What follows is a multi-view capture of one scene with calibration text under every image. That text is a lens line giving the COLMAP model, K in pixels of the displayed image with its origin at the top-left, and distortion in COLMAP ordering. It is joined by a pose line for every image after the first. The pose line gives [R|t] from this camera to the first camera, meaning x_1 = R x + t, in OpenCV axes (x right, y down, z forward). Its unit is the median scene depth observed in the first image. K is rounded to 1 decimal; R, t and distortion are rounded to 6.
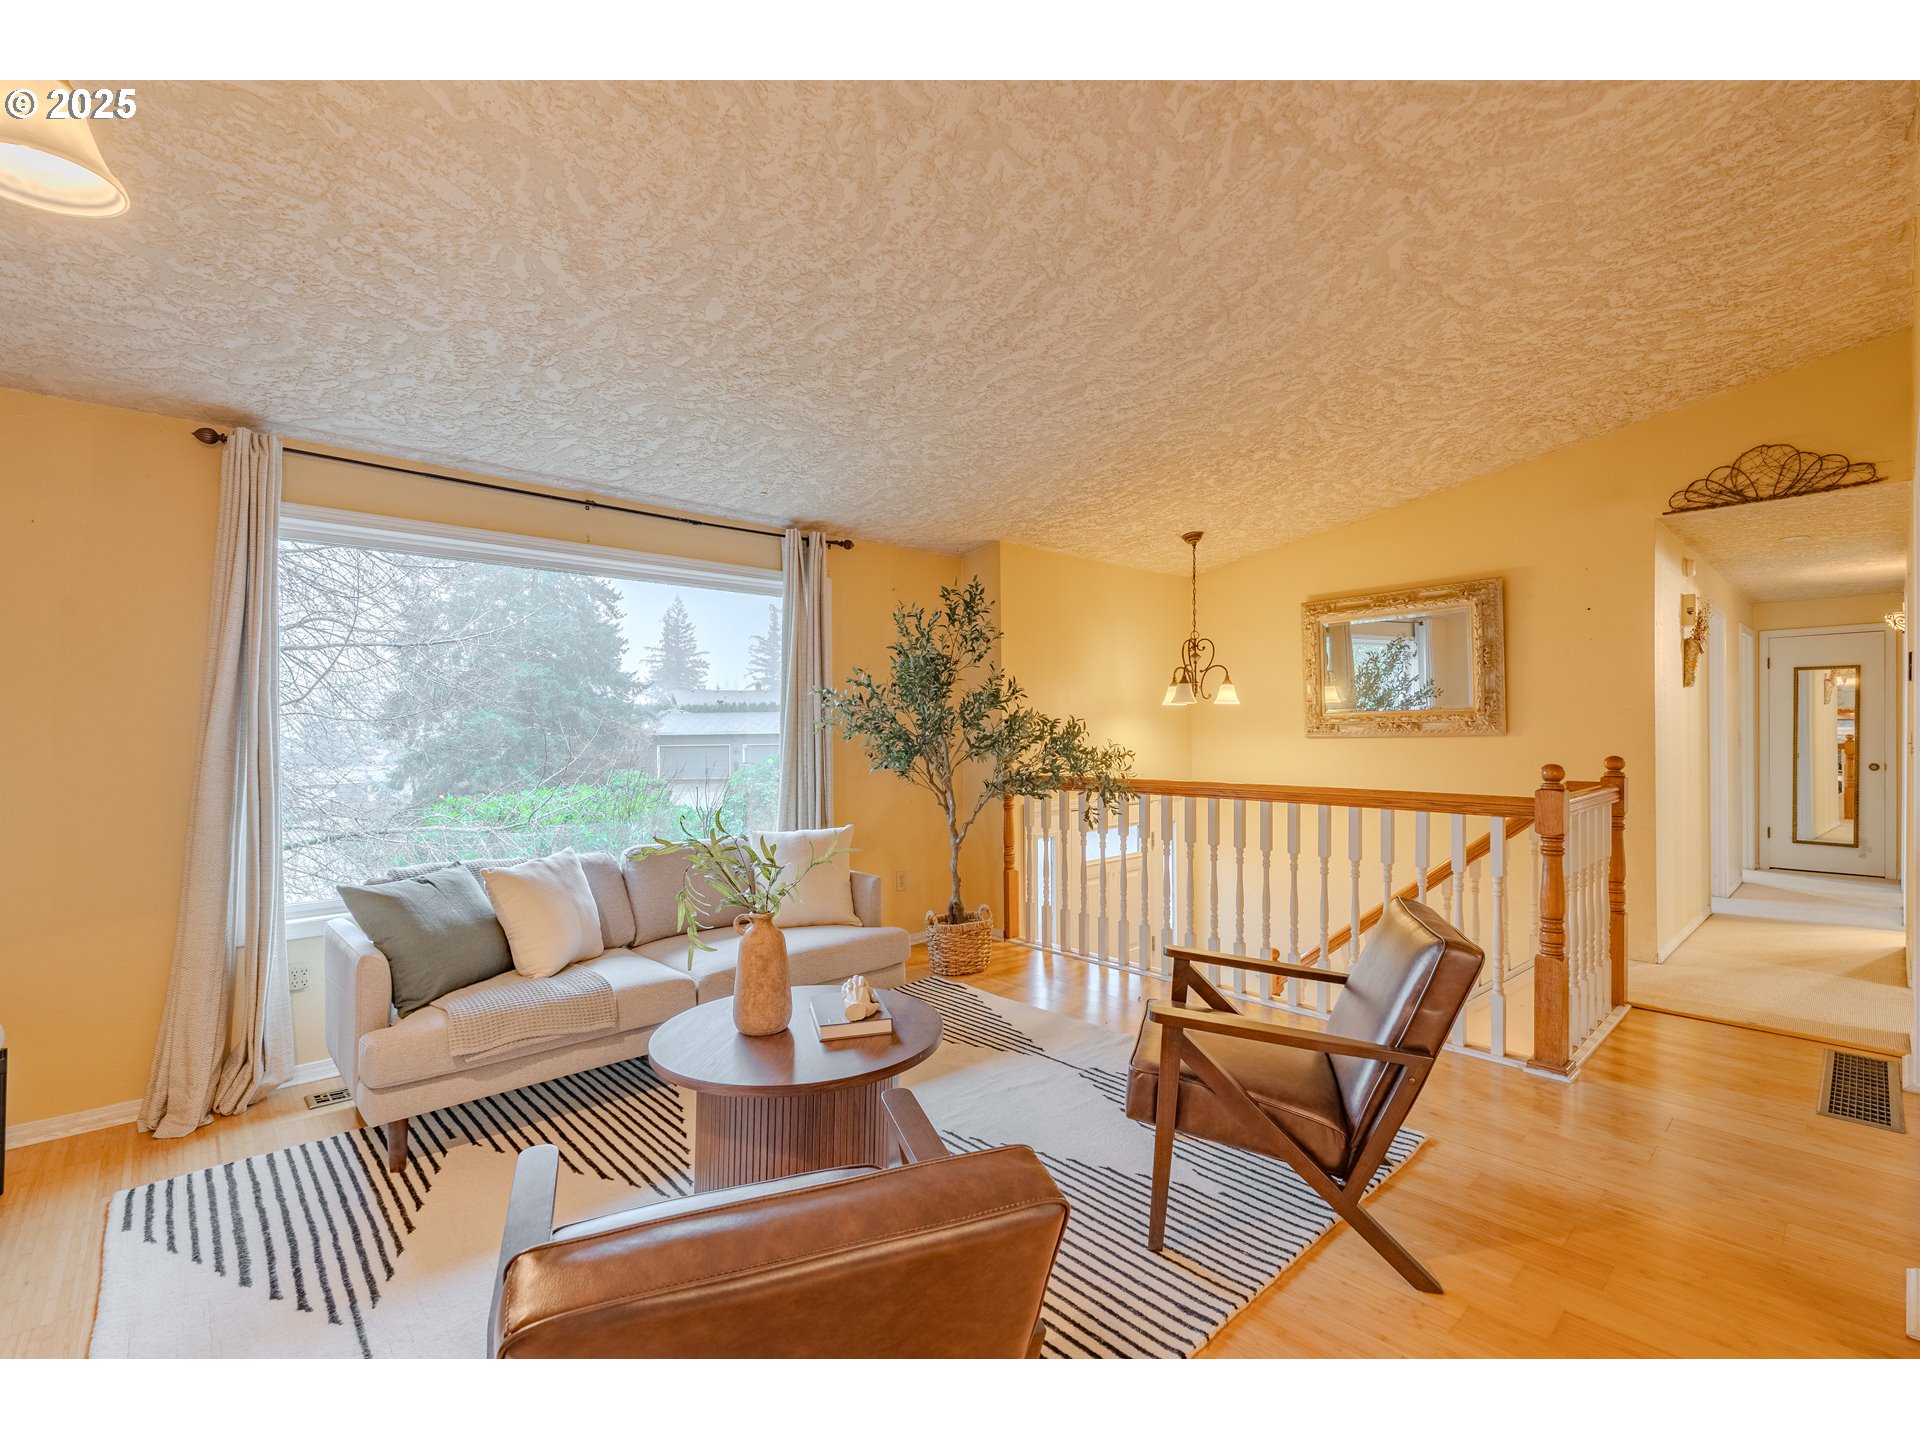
lens RADIAL K [[848.9, 0, 1003.9], [0, 848.9, 727.6], [0, 0, 1]] dist [-0.008435, 0.000305]
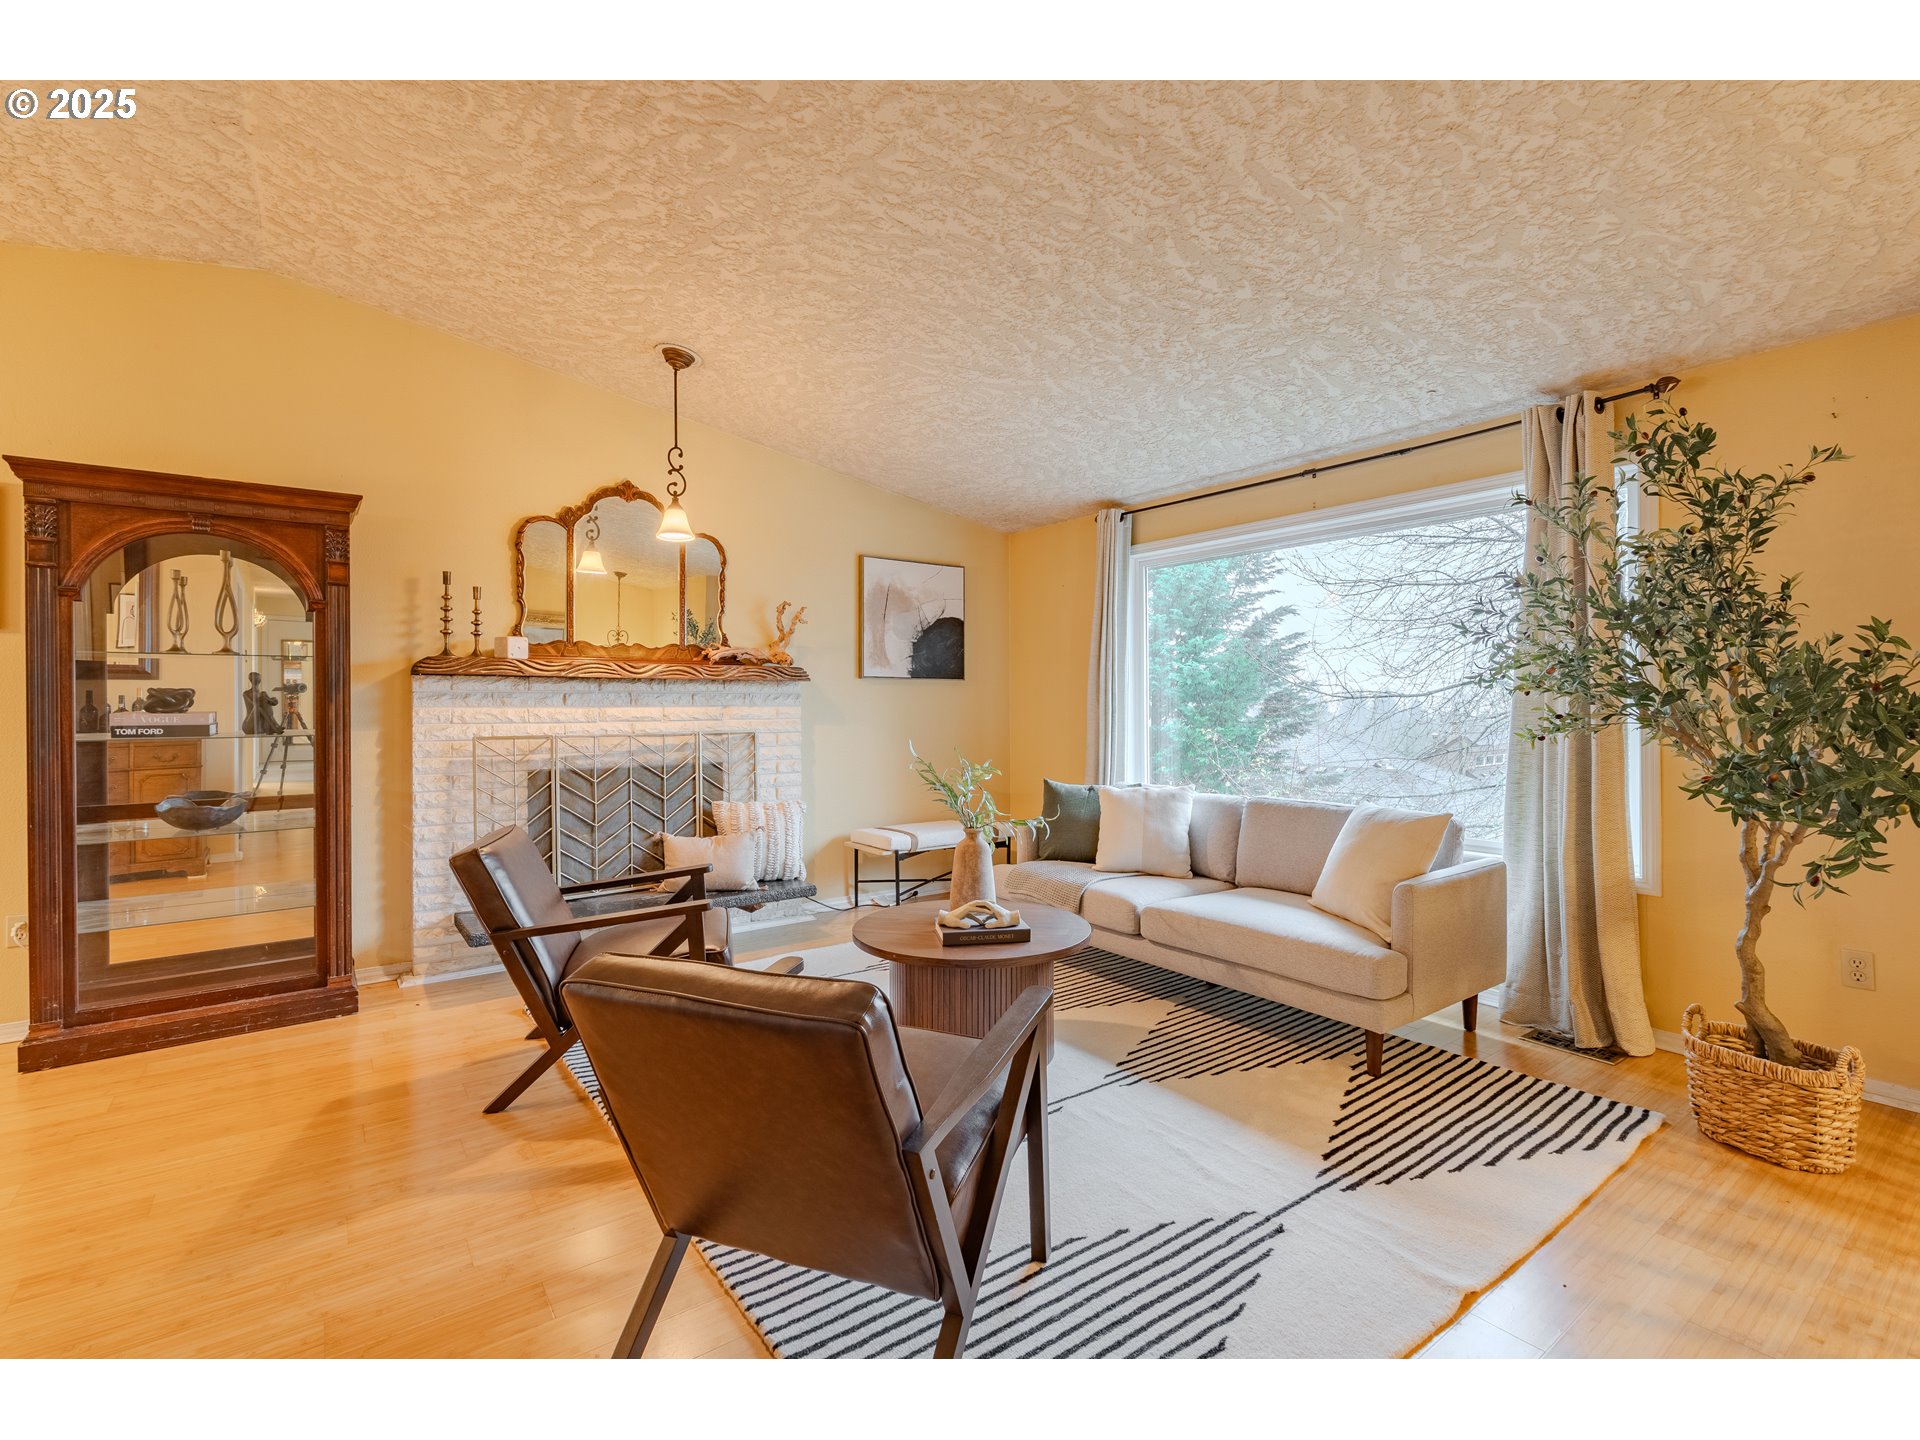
lens RADIAL K [[848.9, 0, 949.3], [0, 848.9, 706.0], [0, 0, 1]] dist [-0.008435, 0.000305]
pose [[-0.118227, 0.009560, -0.992941, 0.646495], [0.011853, 0.999896, 0.008216, 0.010666], [0.992916, -0.010798, -0.118328, 0.723740]]
